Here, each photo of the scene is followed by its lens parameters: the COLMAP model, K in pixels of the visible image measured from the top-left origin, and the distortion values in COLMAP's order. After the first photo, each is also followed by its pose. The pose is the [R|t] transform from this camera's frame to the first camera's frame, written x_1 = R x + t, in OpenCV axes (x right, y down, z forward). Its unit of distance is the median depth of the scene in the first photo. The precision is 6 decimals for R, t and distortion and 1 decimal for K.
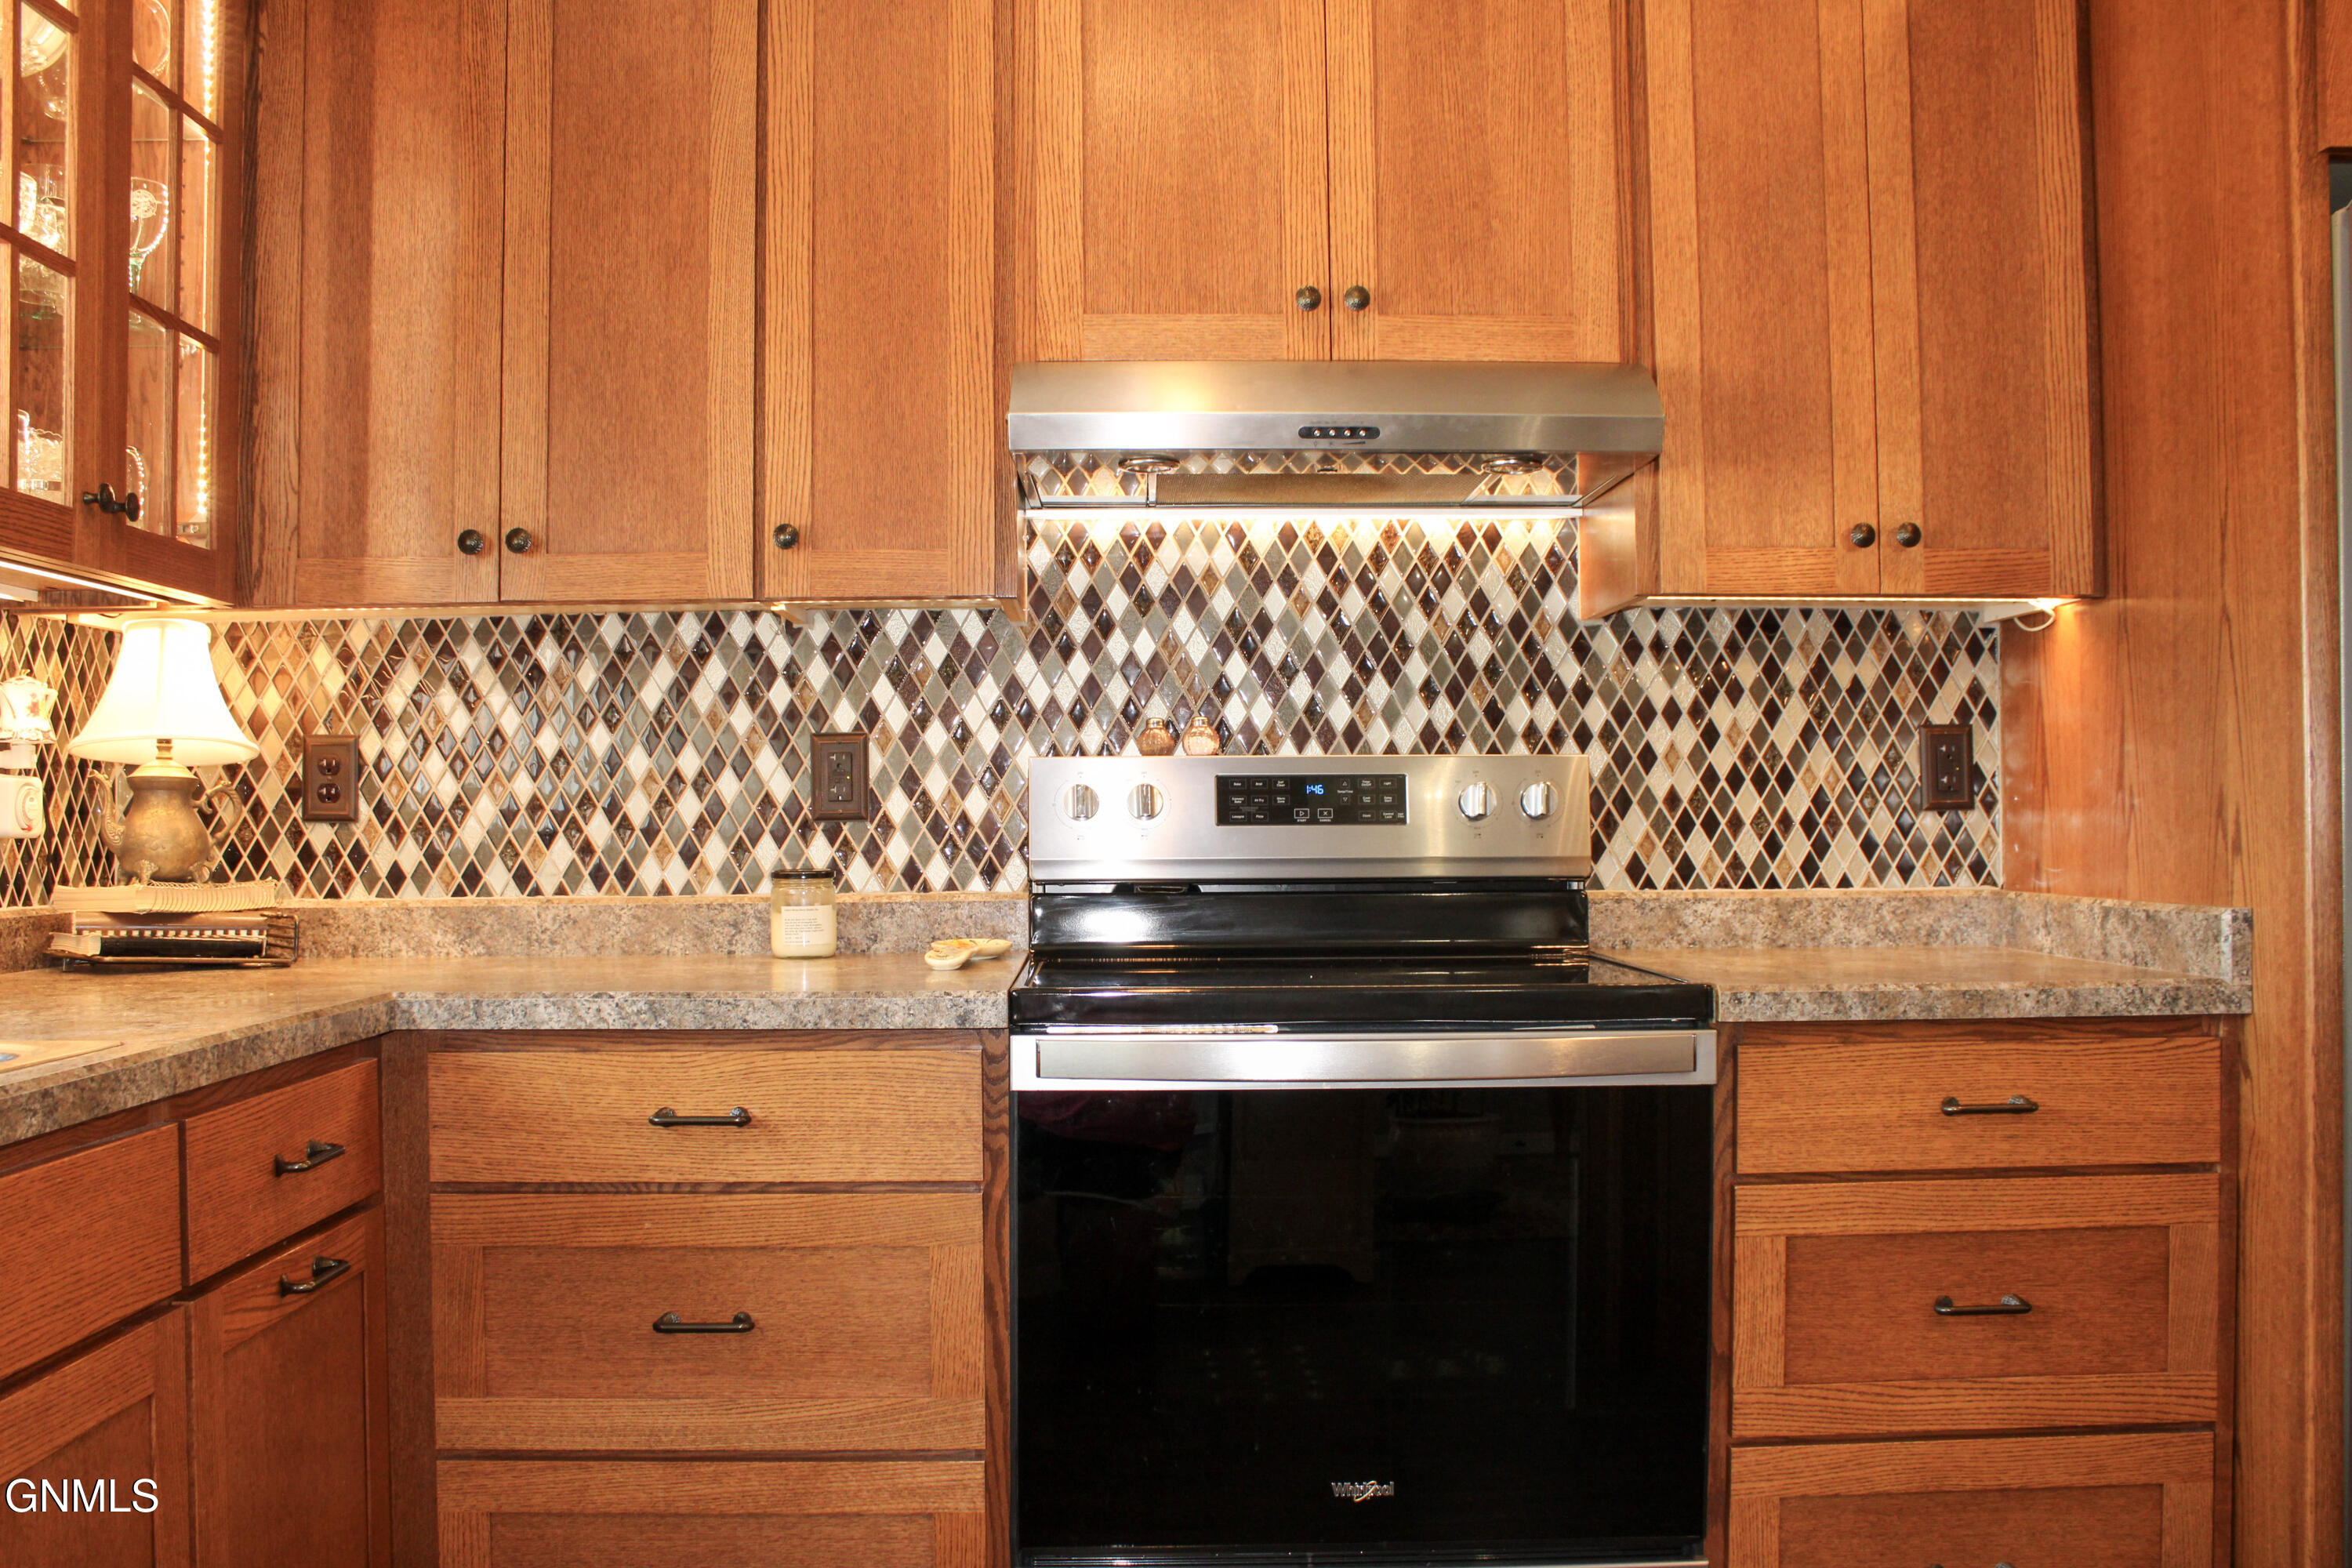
lens RADIAL K [[2022.8, 0, 1175.6], [0, 2022.8, 785.4], [0, 0, 1]] dist [-0.135948, 0.089438]
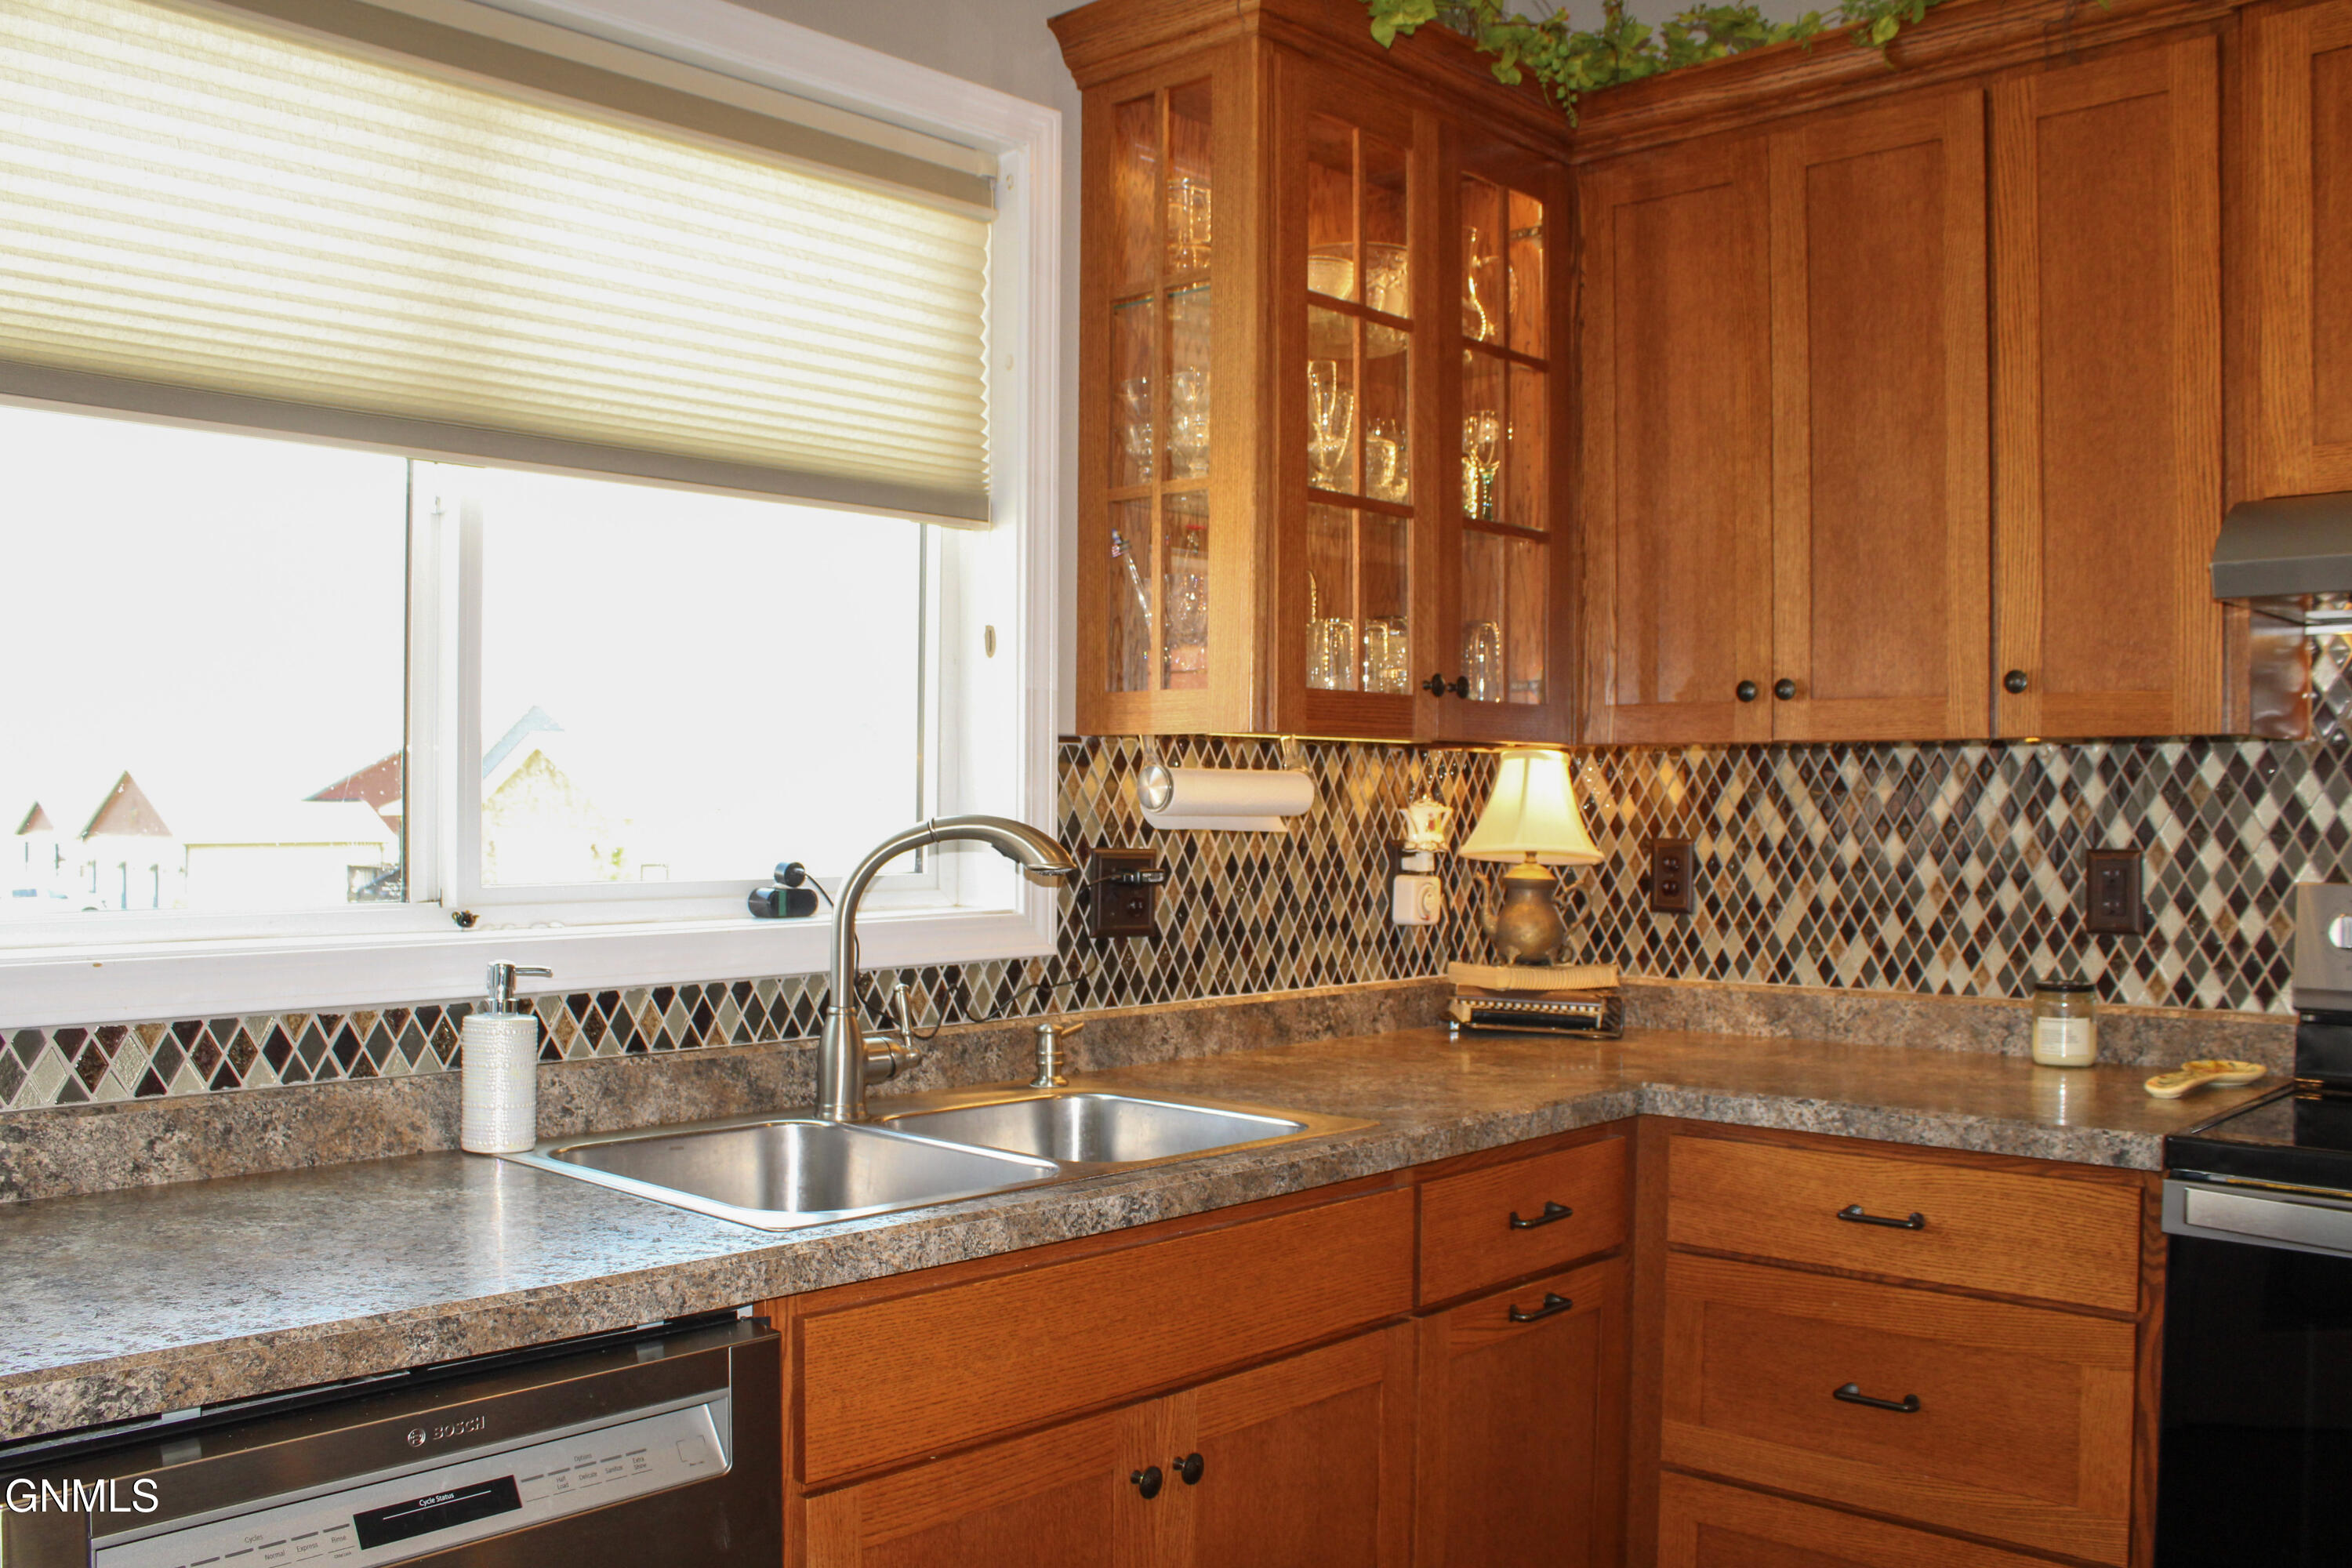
lens RADIAL K [[2022.8, 0, 1168.9], [0, 2022.8, 801.8], [0, 0, 1]] dist [-0.135948, 0.089438]
pose [[0.718407, 0.010135, -0.695549, 0.214329], [-0.001560, 0.999915, 0.012959, -0.071671], [0.695622, -0.008225, 0.718361, -0.073847]]
